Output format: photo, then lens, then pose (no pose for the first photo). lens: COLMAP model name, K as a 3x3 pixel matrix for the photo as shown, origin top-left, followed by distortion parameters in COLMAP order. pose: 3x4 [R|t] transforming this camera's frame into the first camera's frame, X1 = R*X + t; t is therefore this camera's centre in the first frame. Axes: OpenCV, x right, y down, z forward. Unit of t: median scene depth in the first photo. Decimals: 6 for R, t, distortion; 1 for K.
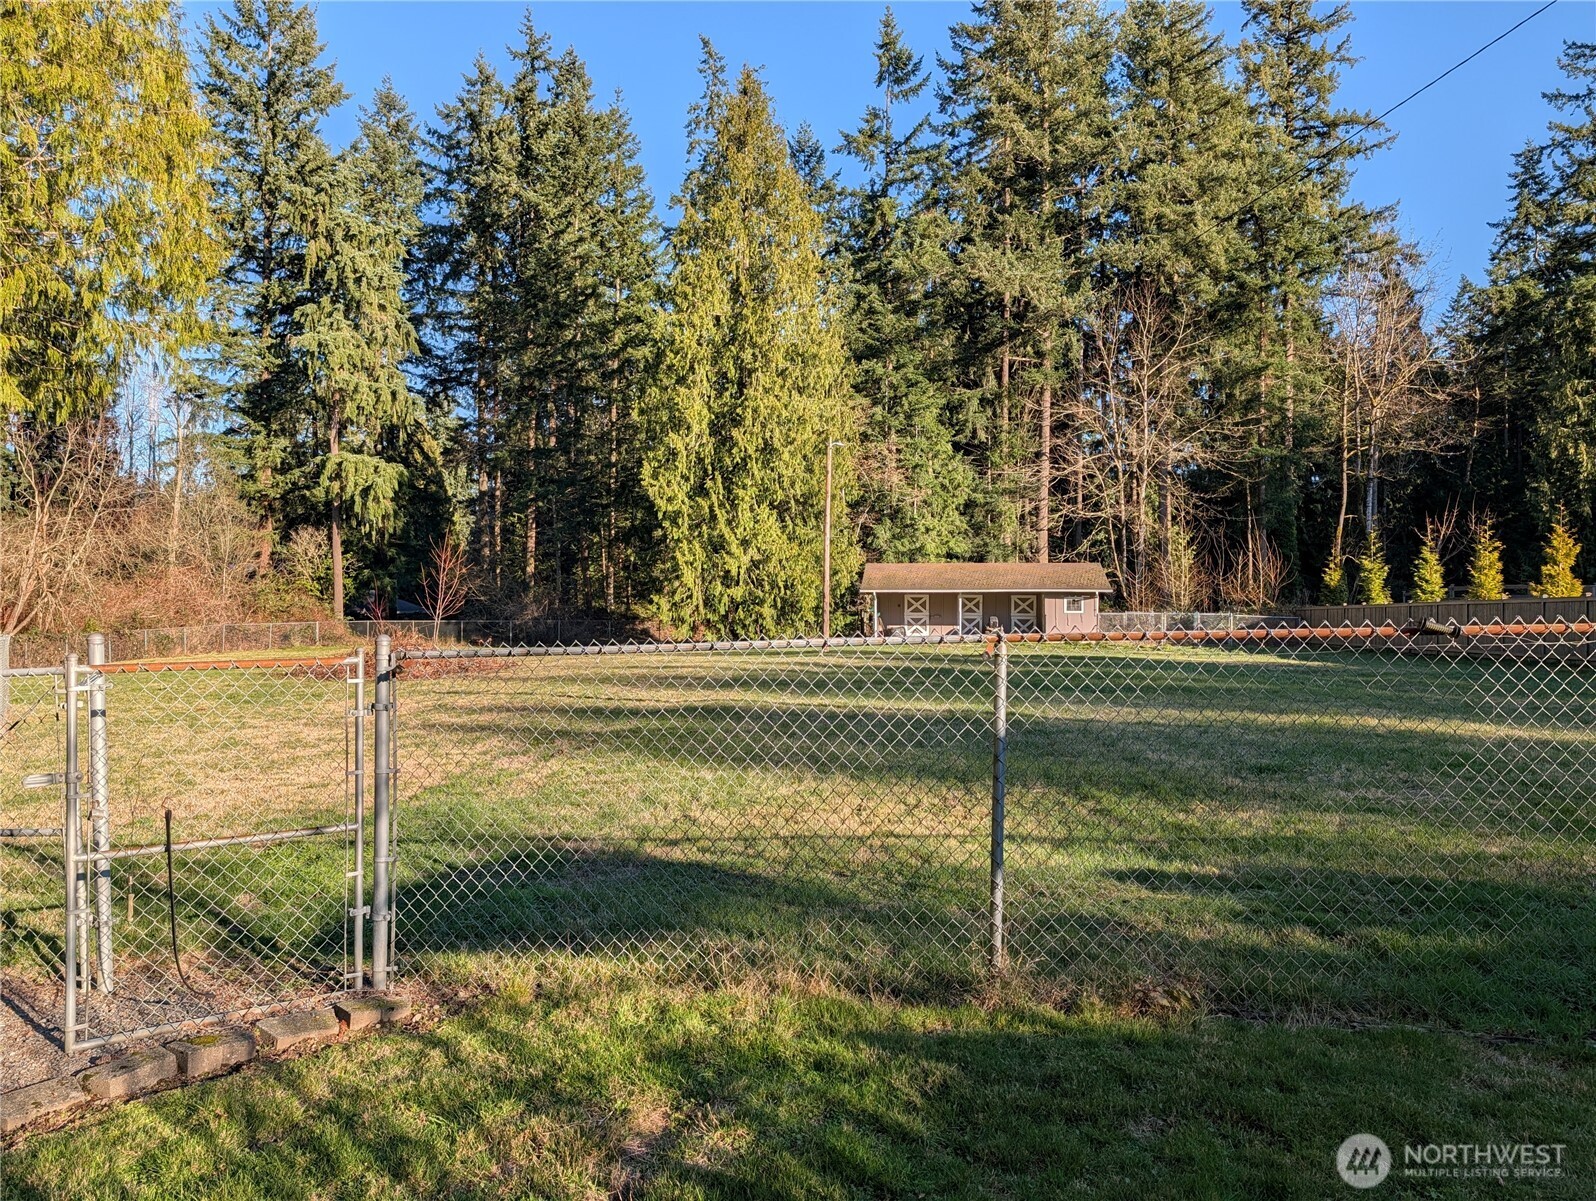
lens RADIAL K [[1160.3, 0, 813.2], [0, 1160.3, 589.7], [0, 0, 1]] dist [0.047534, -0.056889]
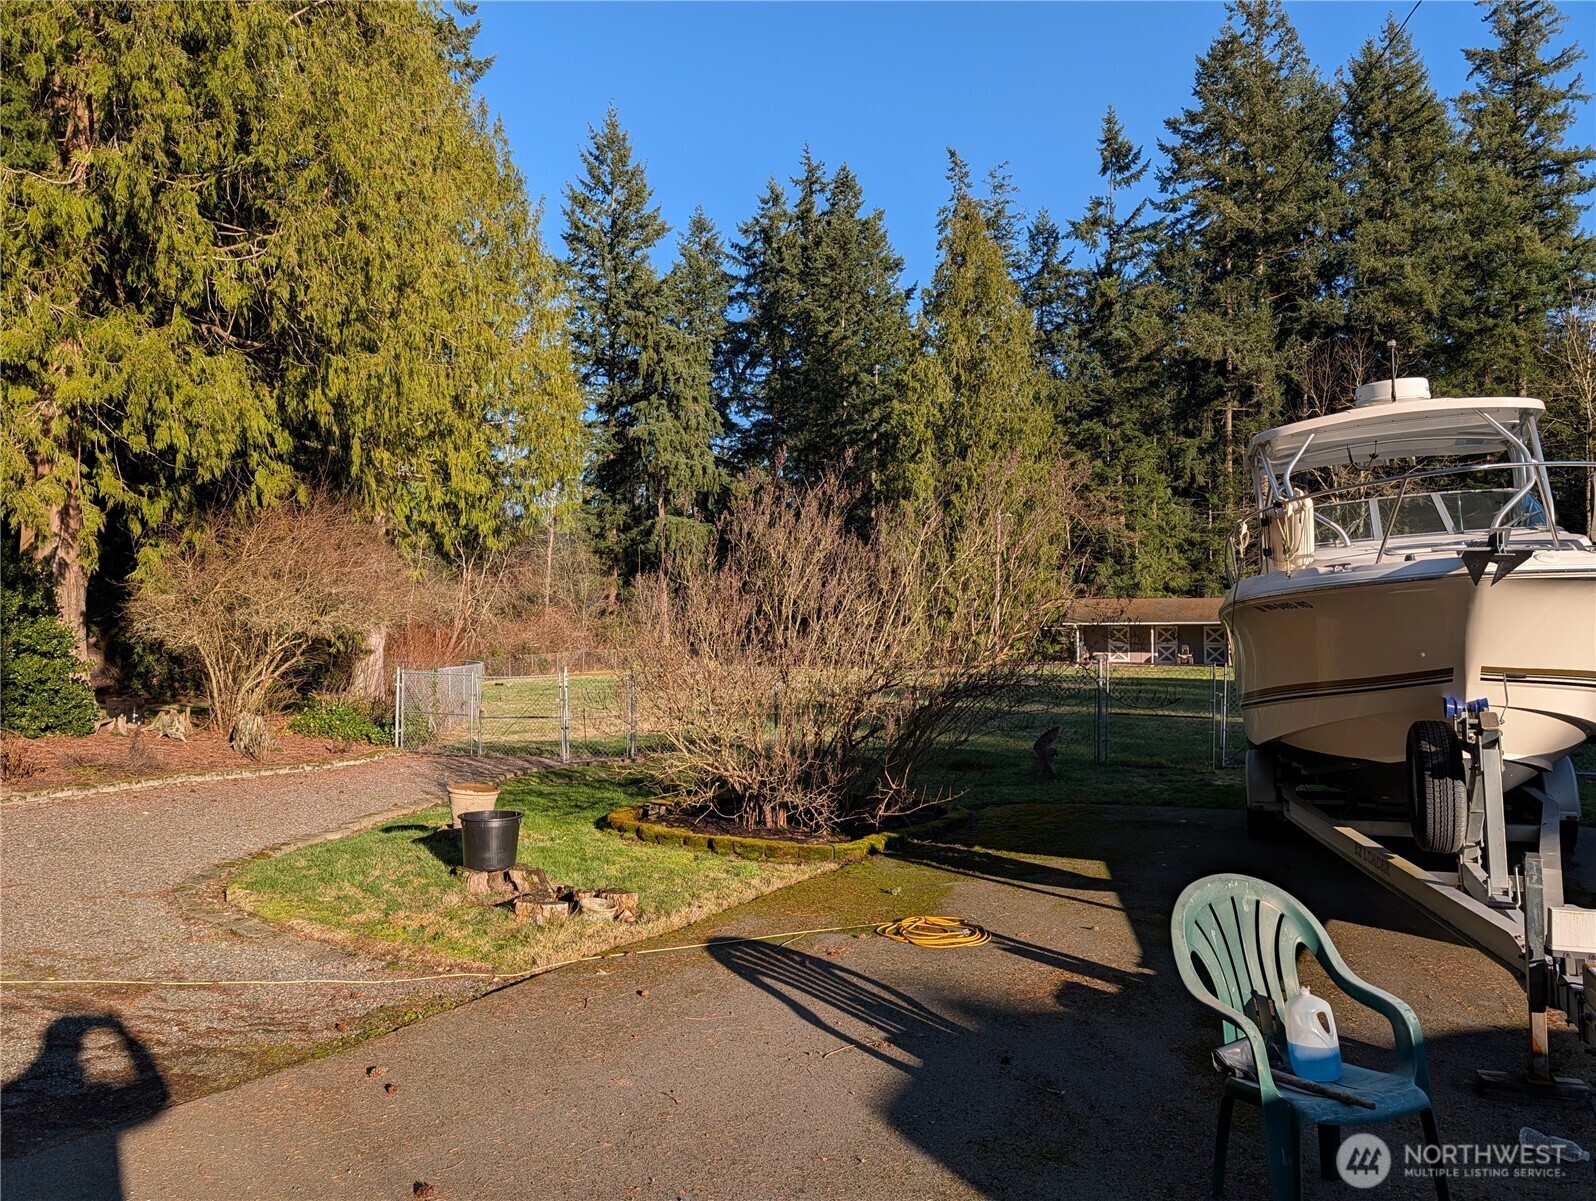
lens RADIAL K [[1160.3, 0, 793.8], [0, 1160.3, 606.4], [0, 0, 1]] dist [0.047534, -0.056889]
pose [[0.960100, -0.010969, -0.279441, 0.082365], [0.009398, 0.999932, -0.006960, -0.008290], [0.279498, 0.004056, 0.960138, -0.176156]]
